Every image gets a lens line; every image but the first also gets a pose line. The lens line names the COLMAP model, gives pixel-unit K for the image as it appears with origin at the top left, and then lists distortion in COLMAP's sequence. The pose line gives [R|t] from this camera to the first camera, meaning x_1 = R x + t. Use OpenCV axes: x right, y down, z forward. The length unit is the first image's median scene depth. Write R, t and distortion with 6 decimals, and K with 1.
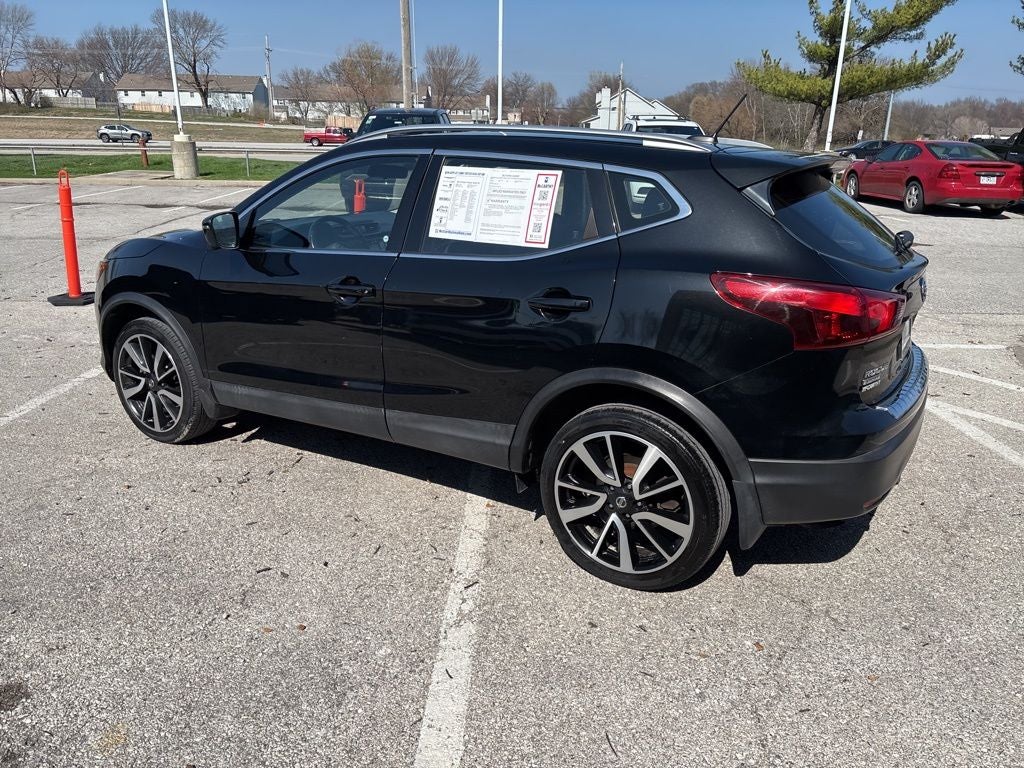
lens RADIAL K [[781.0, 0, 507.4], [0, 781.0, 387.4], [0, 0, 1]] dist [0.049115, -0.059196]
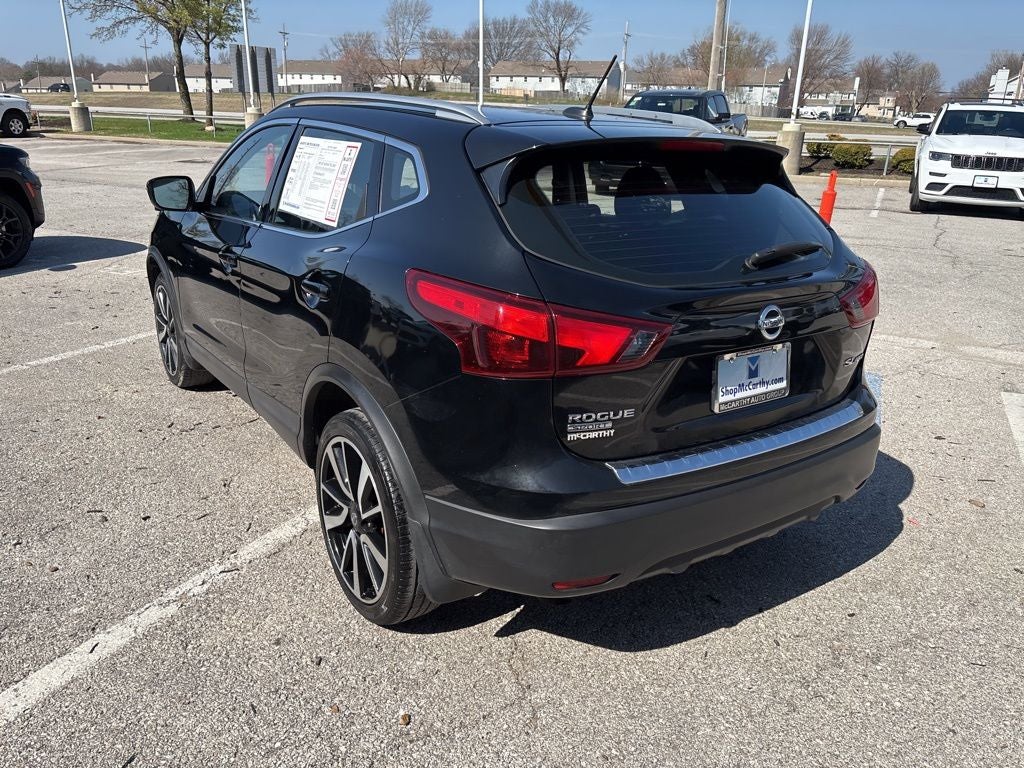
lens RADIAL K [[781.0, 0, 508.1], [0, 781.0, 387.7], [0, 0, 1]] dist [0.049115, -0.059196]
pose [[0.910513, 0.148478, -0.385901, 0.493883], [-0.141649, 0.988836, 0.046249, -0.051946], [0.388460, 0.012552, 0.921380, 0.194141]]
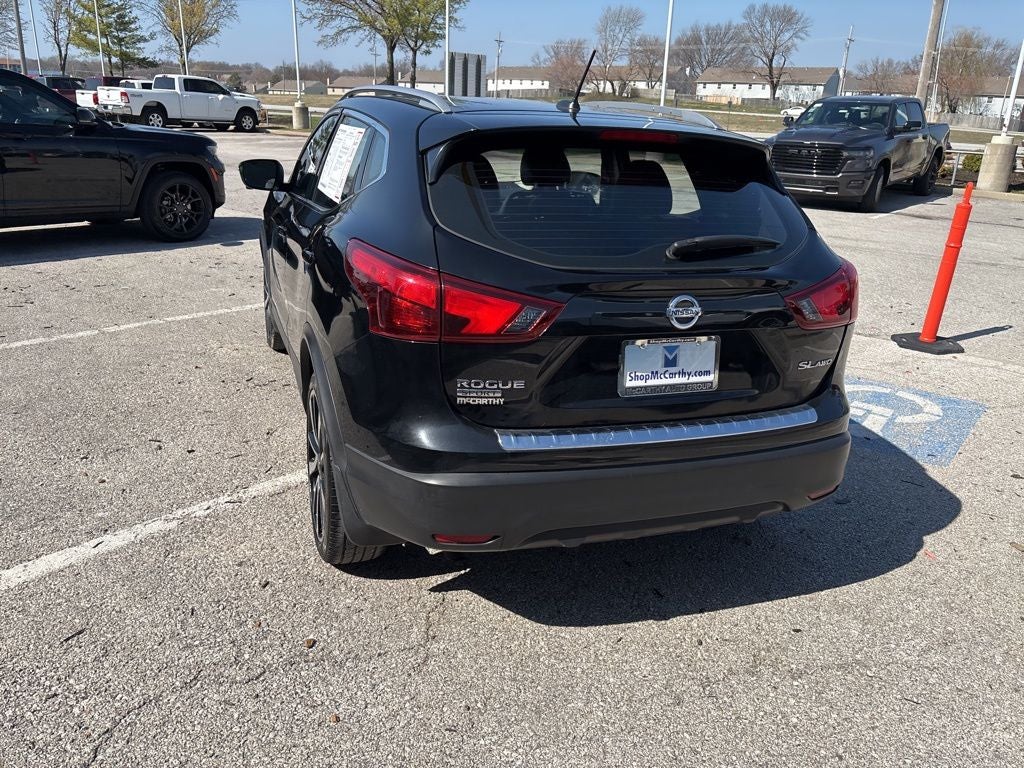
lens RADIAL K [[781.0, 0, 507.5], [0, 781.0, 376.6], [0, 0, 1]] dist [0.049115, -0.059196]
pose [[0.780416, 0.222513, -0.584328, 0.695944], [-0.225056, 0.971863, 0.069506, -0.065142], [0.583353, 0.077263, 0.808535, 0.262621]]
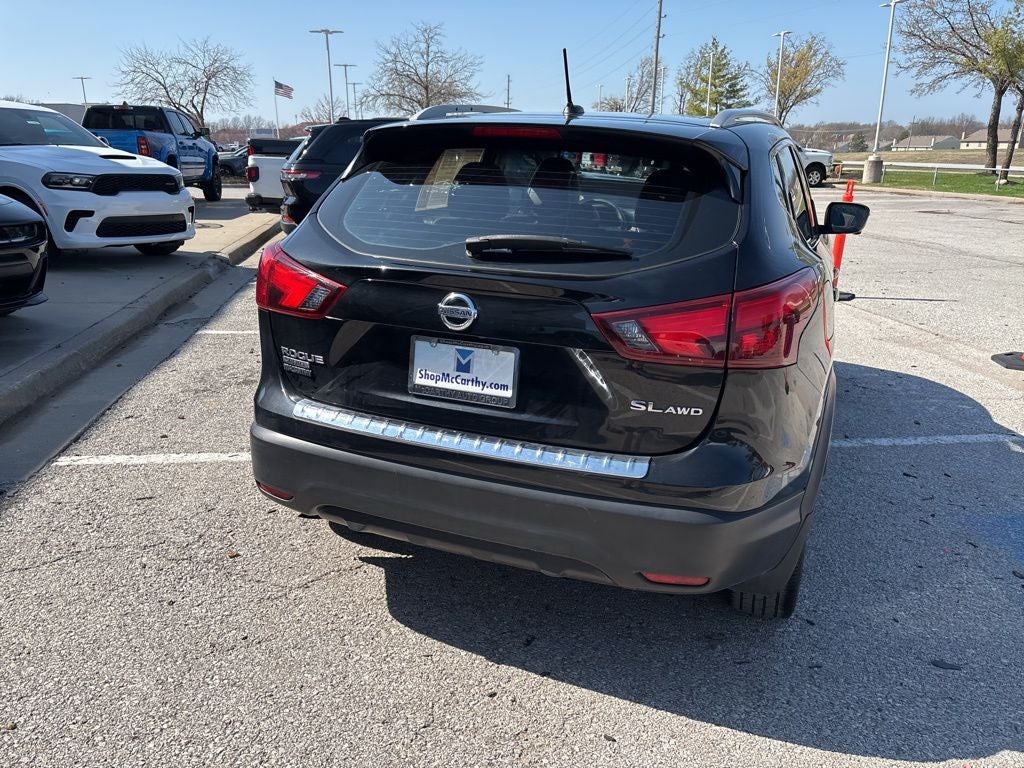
lens RADIAL K [[781.0, 0, 504.4], [0, 781.0, 385.8], [0, 0, 1]] dist [0.049115, -0.059196]
pose [[0.166195, 0.274556, -0.947100, 0.992072], [-0.317231, 0.924286, 0.212276, -0.183156], [0.933672, 0.265170, 0.240709, 0.736764]]
